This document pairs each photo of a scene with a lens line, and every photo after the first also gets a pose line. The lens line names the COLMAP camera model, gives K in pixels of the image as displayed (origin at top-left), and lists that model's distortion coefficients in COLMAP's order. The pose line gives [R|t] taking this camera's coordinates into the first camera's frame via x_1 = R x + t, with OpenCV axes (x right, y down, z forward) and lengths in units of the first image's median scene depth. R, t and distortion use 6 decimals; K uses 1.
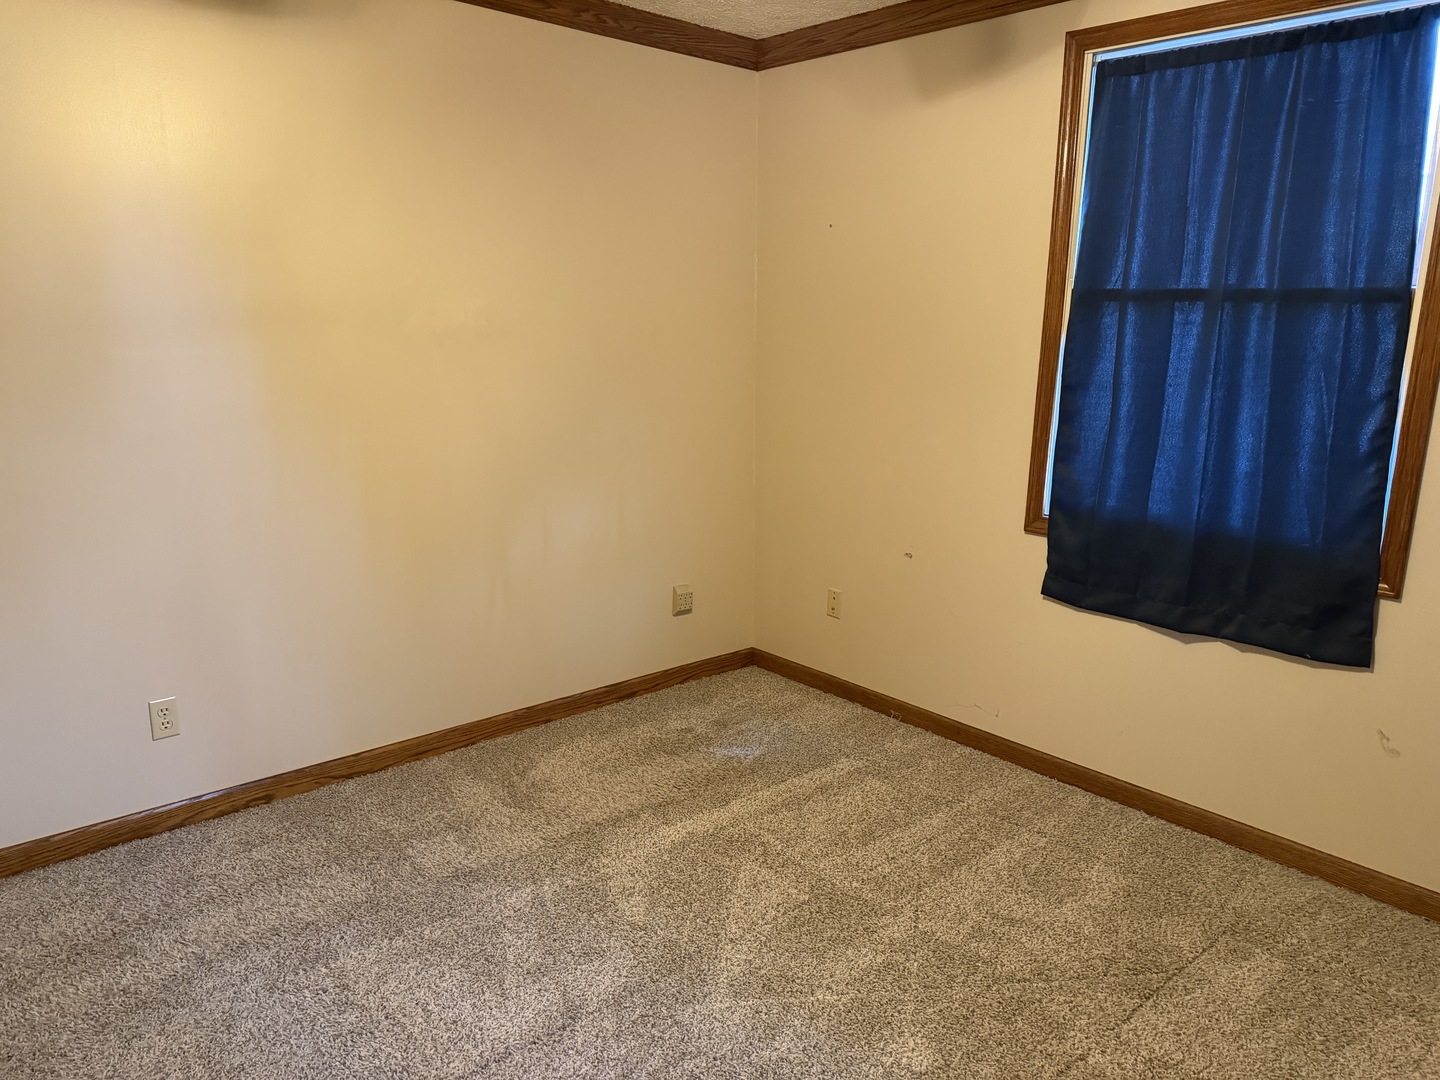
lens RADIAL K [[1020.6, 0, 720.0], [0, 1020.6, 540.0], [0, 0, 1]] dist [0.000128, -0.000281]
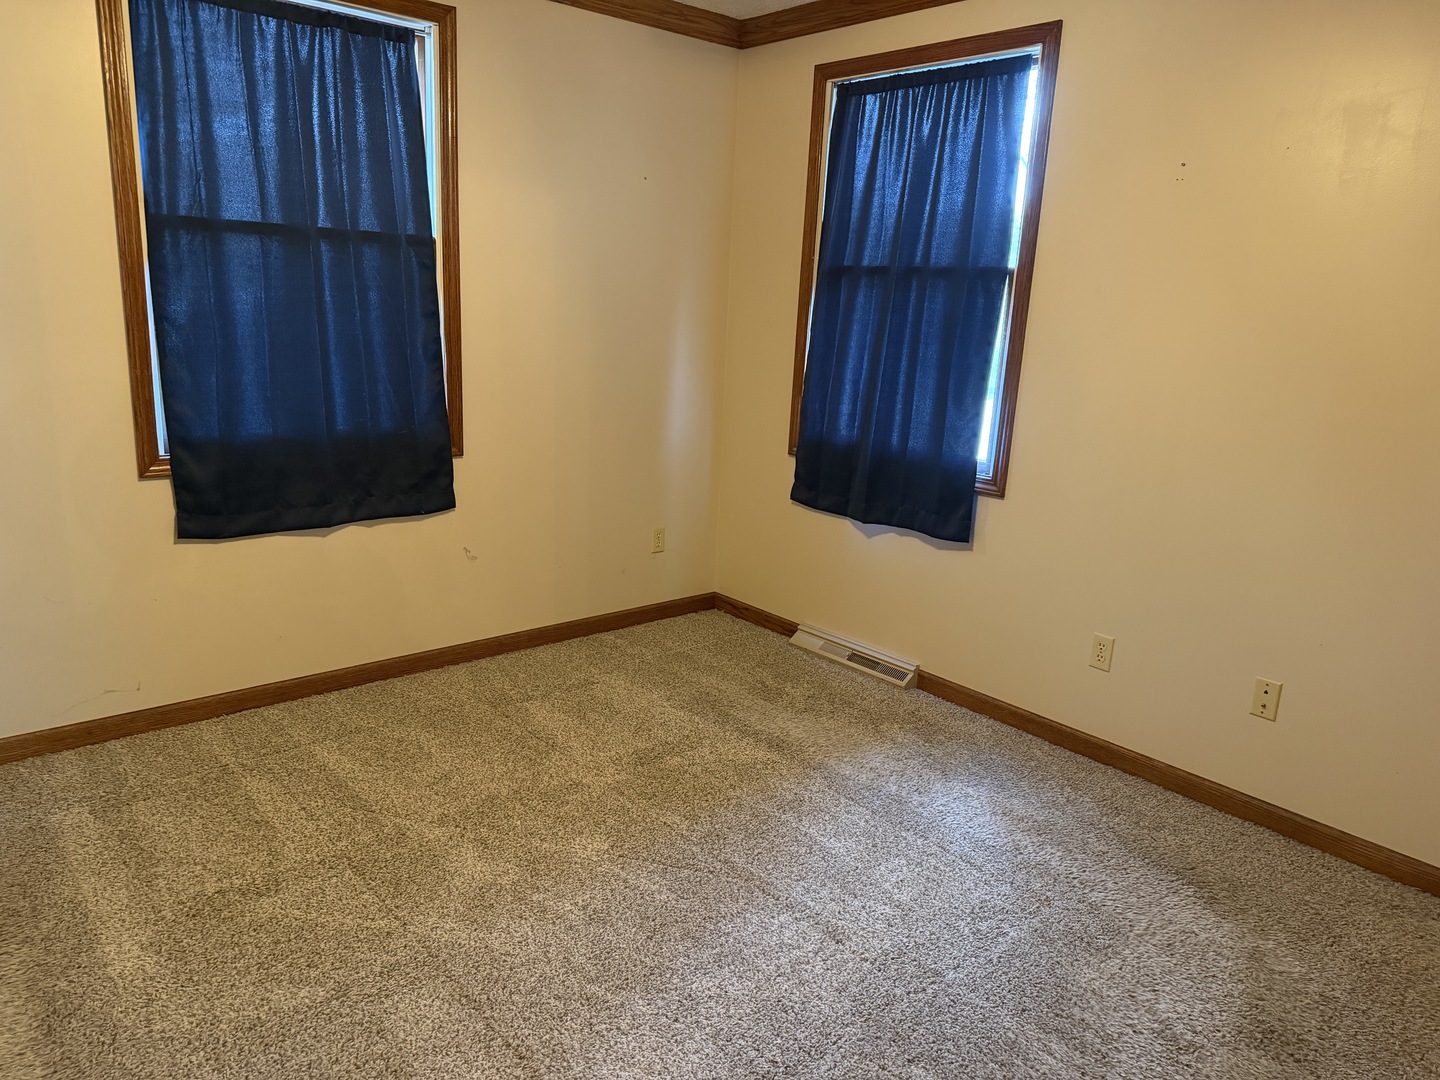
lens RADIAL K [[1020.4, 0, 720.0], [0, 1020.4, 540.0], [0, 0, 1]] dist [0.118278, -0.127441]
pose [[0.016881, -0.255581, 0.966640, -0.695860], [0.167227, 0.953882, 0.249287, -0.116837], [-0.985774, 0.157440, 0.058842, 0.507164]]
